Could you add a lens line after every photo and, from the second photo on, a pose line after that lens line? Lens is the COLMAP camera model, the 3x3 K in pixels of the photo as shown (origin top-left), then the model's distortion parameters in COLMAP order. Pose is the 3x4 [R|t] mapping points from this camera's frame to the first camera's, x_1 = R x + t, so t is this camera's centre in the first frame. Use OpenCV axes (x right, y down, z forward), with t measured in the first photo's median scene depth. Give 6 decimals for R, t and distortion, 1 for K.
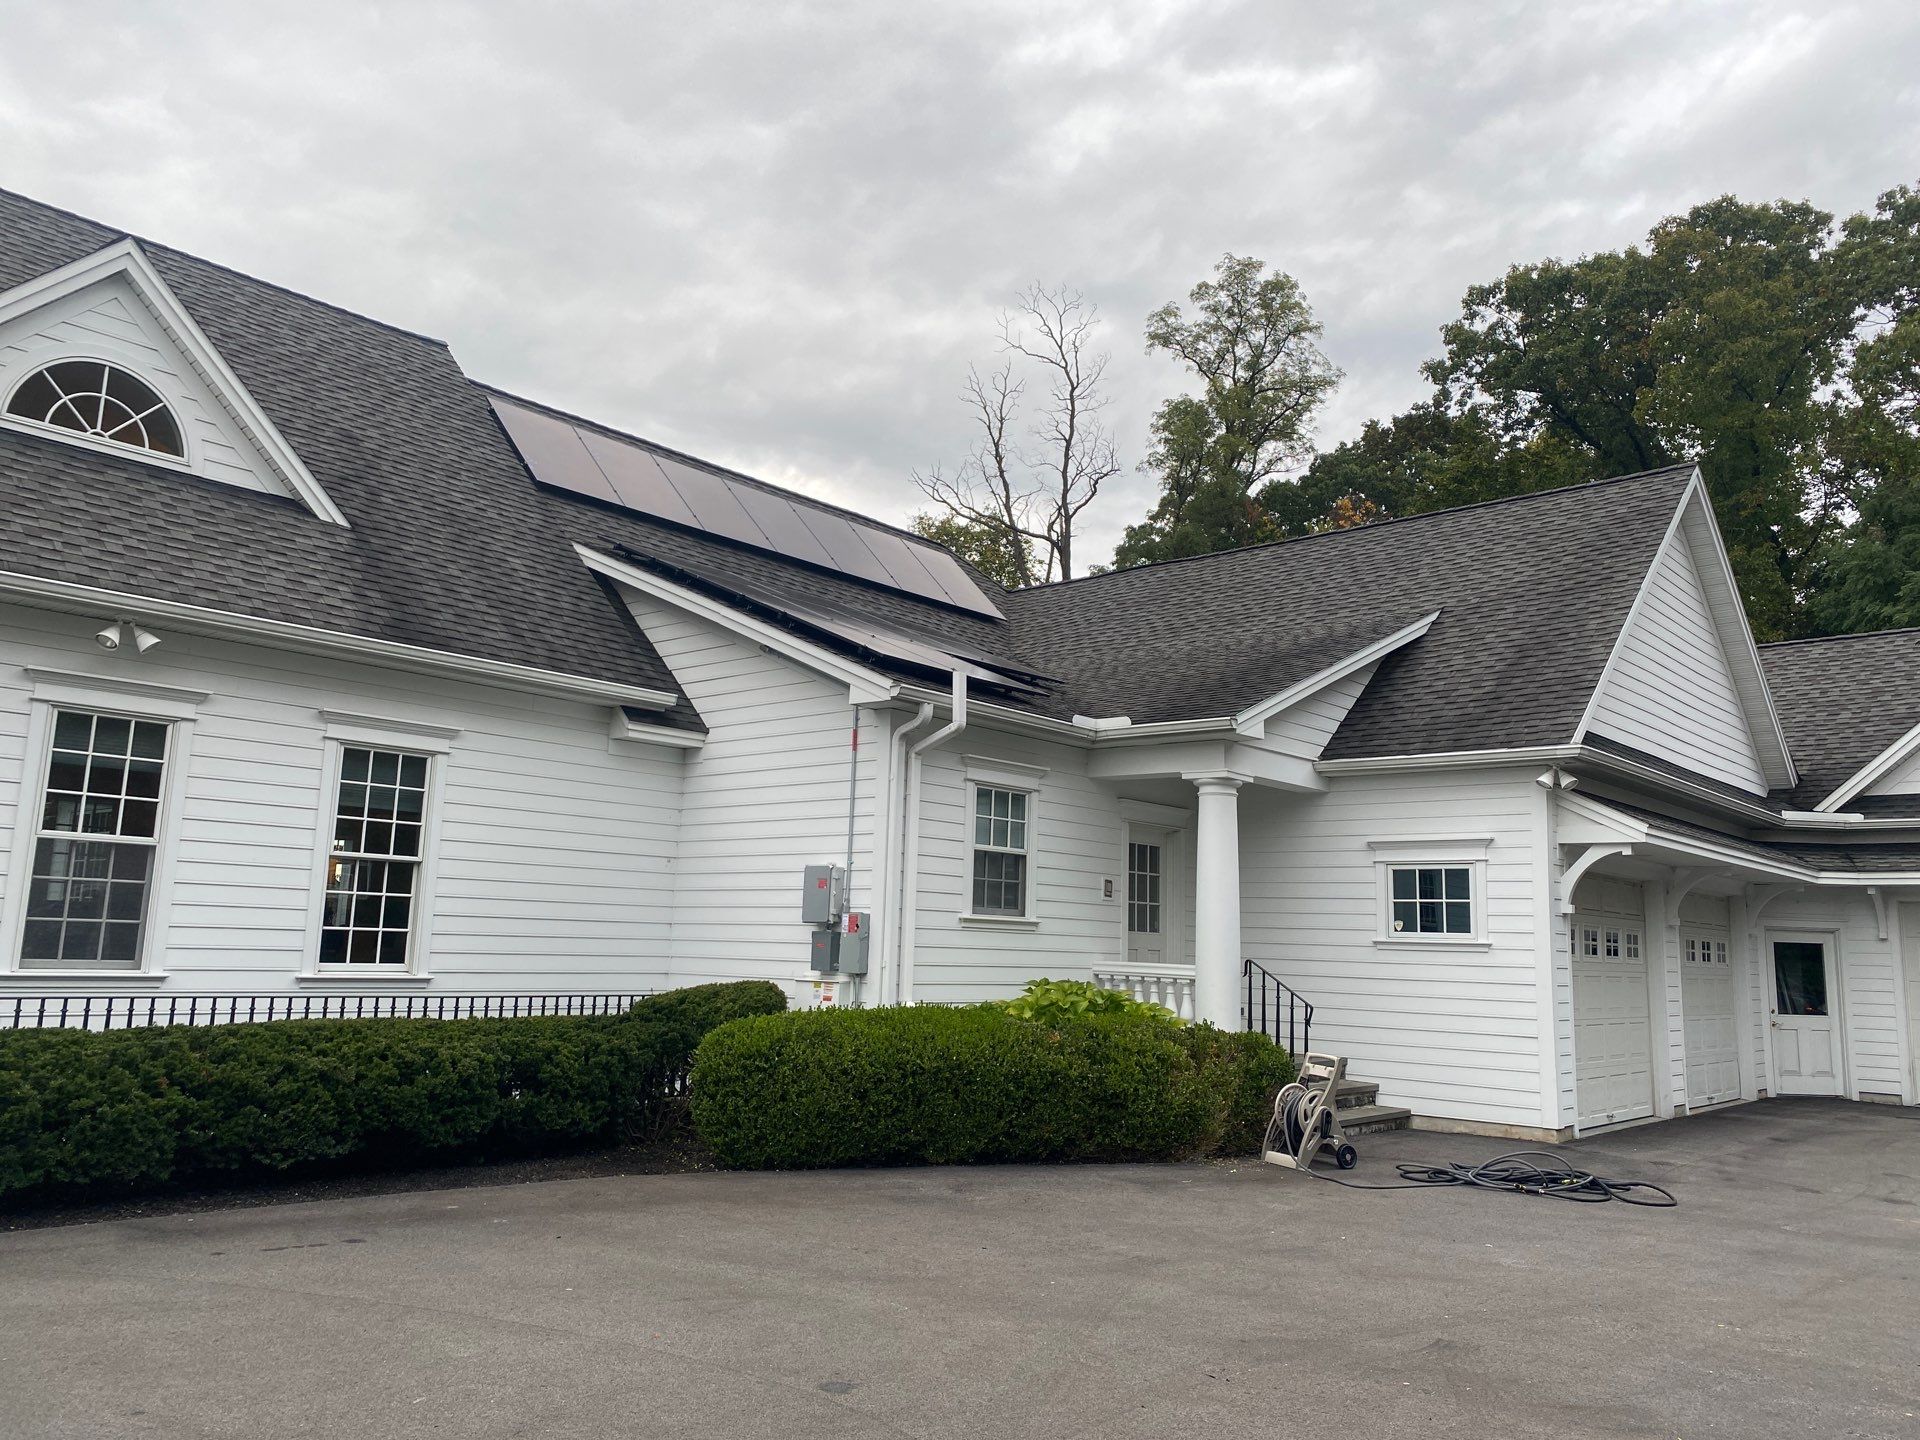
lens RADIAL K [[1438.1, 0, 960.0], [0, 1438.1, 720.0], [0, 0, 1]] dist [0.062507, -0.137352]
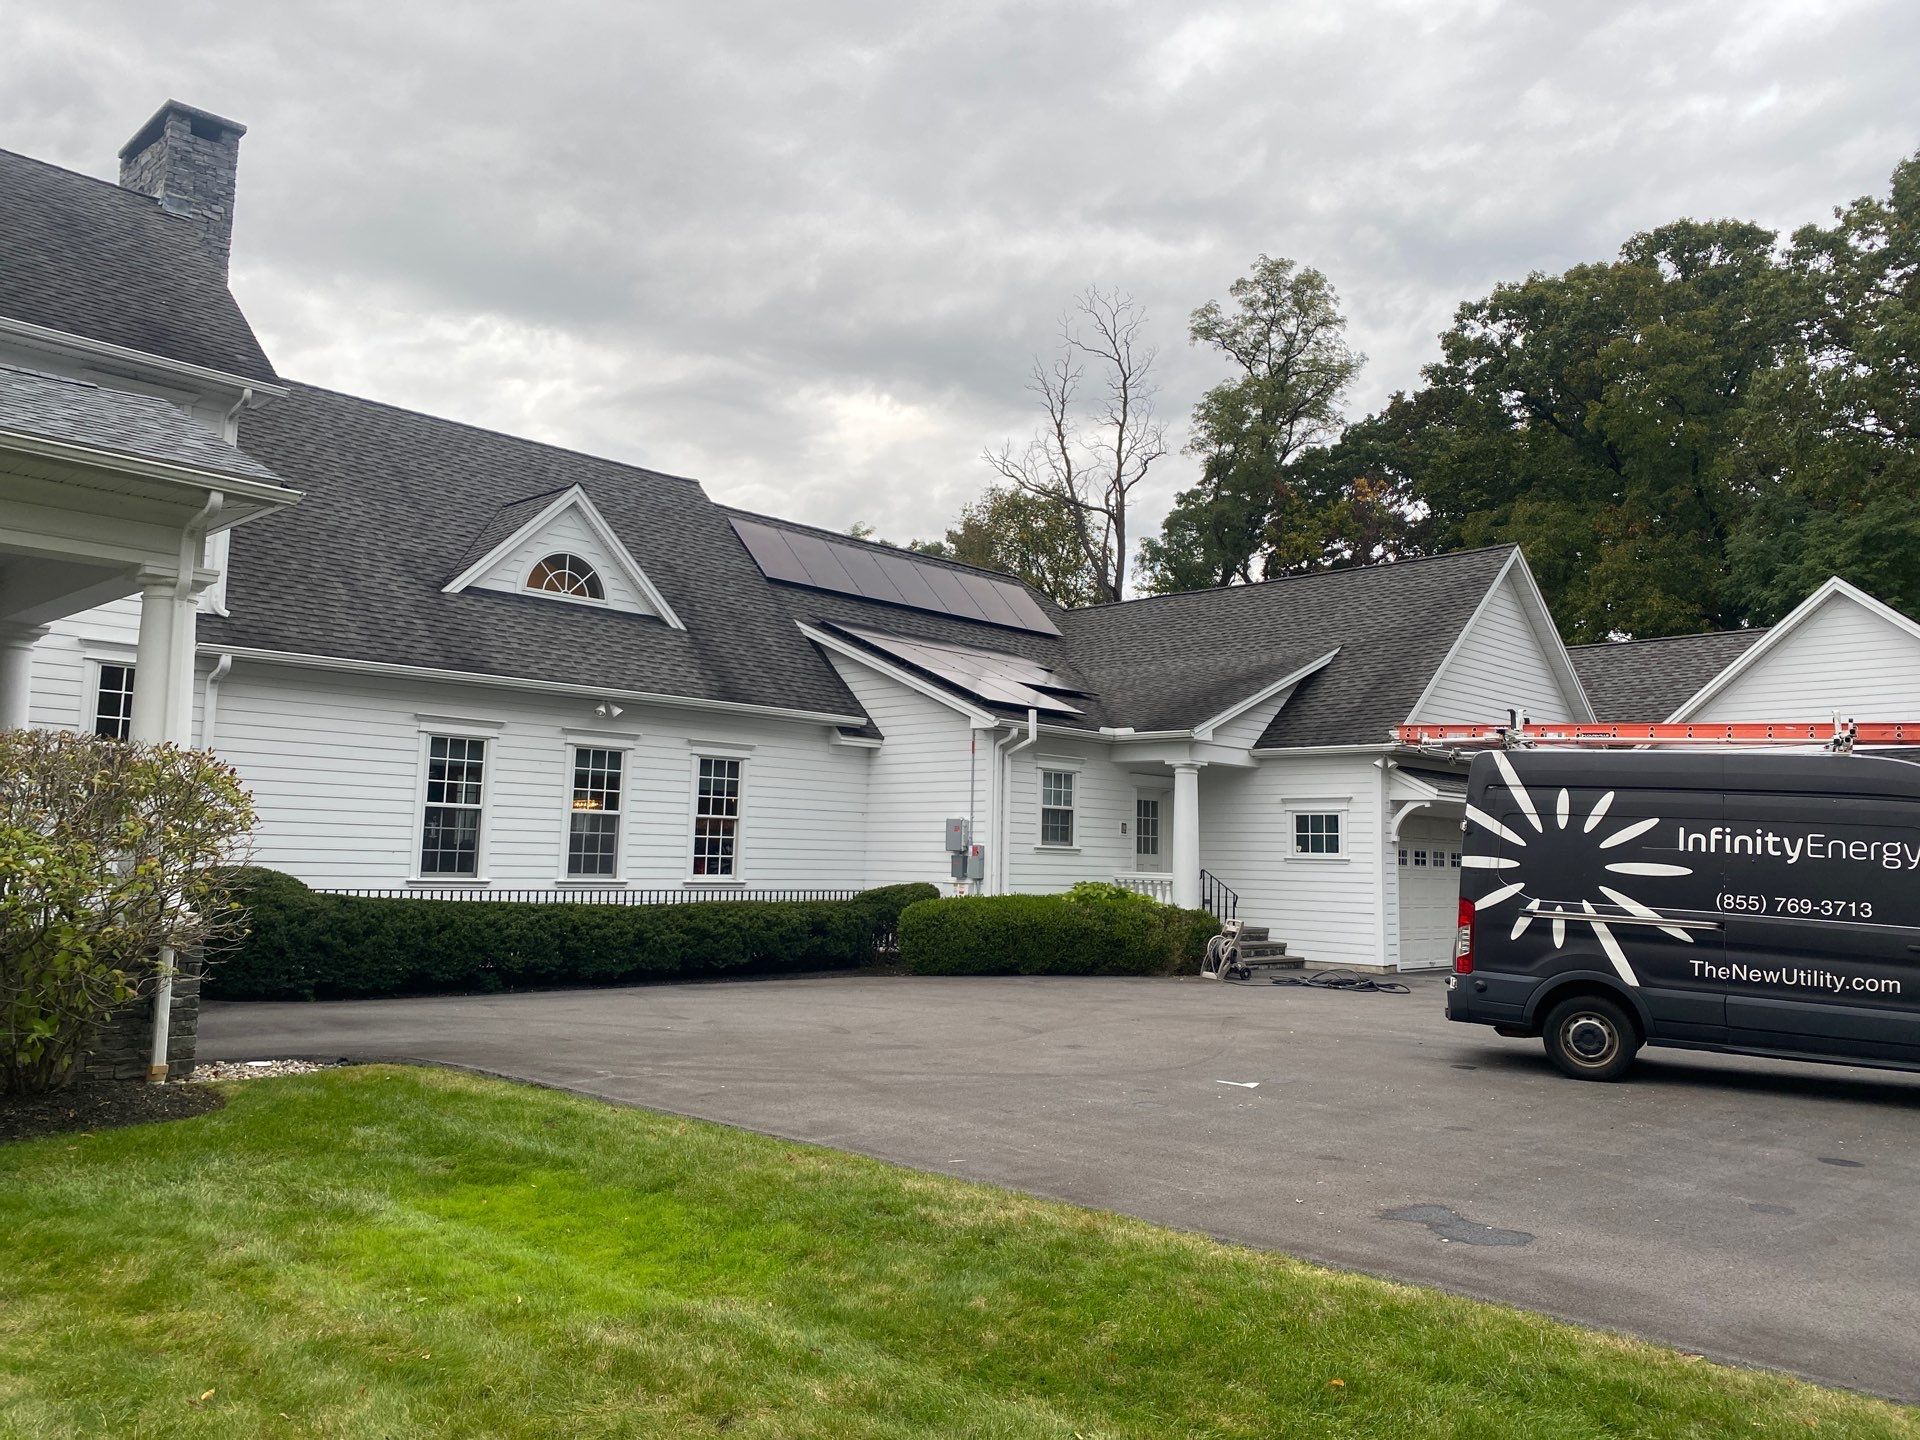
lens RADIAL K [[1438.1, 0, 960.0], [0, 1438.1, 720.0], [0, 0, 1]] dist [0.062507, -0.137352]
pose [[0.998766, -0.012834, -0.047975, -0.004196], [0.015414, 0.998432, 0.053810, -0.101107], [0.047209, -0.054483, 0.997398, -0.665685]]
